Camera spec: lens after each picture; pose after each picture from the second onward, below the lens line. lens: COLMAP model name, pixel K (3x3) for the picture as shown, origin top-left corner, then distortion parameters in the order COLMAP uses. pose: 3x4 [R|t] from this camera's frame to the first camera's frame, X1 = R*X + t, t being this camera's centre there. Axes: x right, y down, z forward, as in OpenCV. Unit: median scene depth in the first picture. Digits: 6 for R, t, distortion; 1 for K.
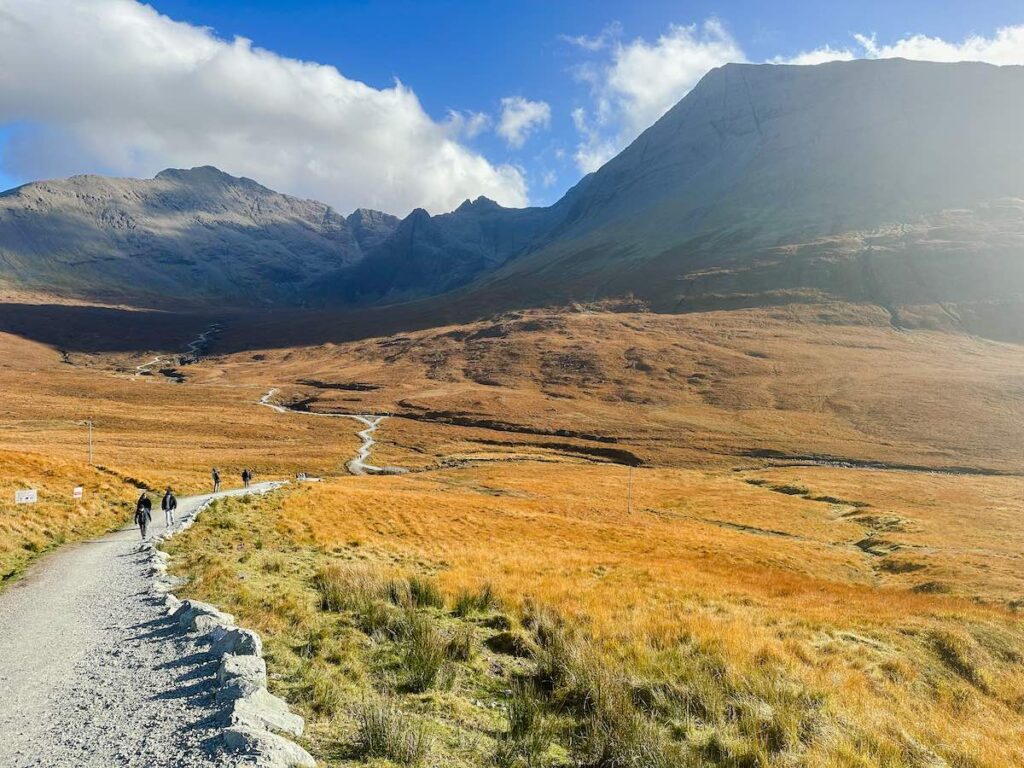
lens RADIAL K [[716.5, 0, 511.4], [0, 716.5, 384.6], [0, 0, 1]] dist [-0.005875, -0.001110]
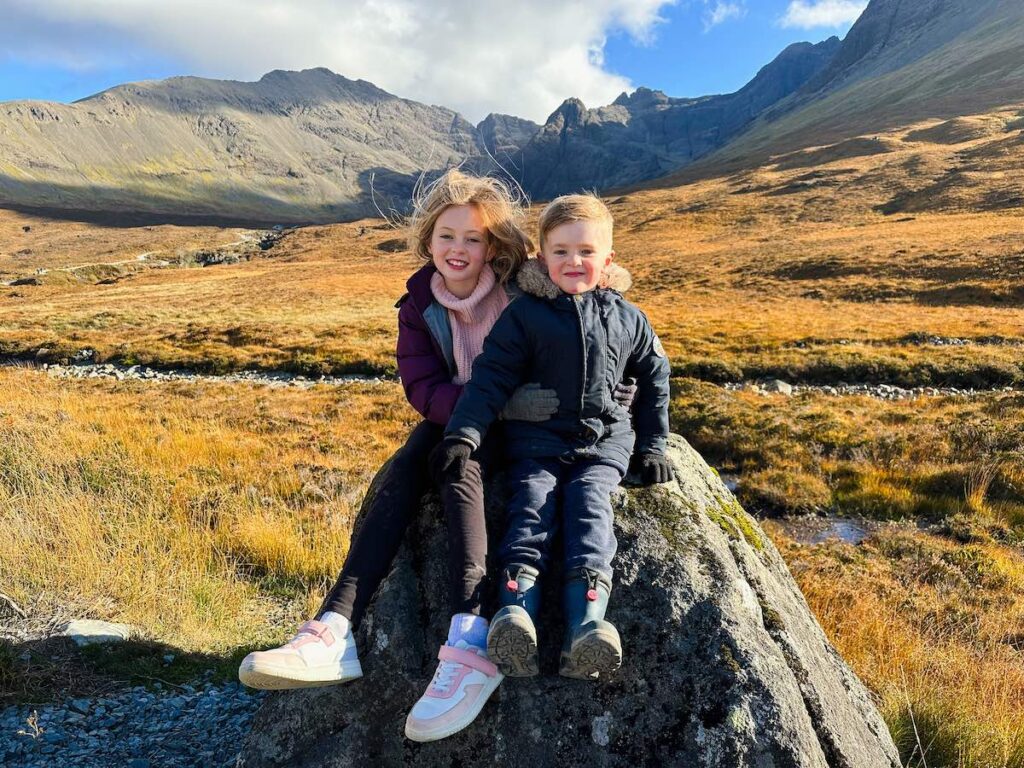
lens RADIAL K [[716.5, 0, 512.3], [0, 716.5, 383.7], [0, 0, 1]] dist [-0.005875, -0.001110]
pose [[0.986865, 0.010279, -0.161219, -0.053741], [0.004062, 0.996079, 0.088376, -0.001635], [0.161496, -0.087870, 0.982954, 0.157979]]
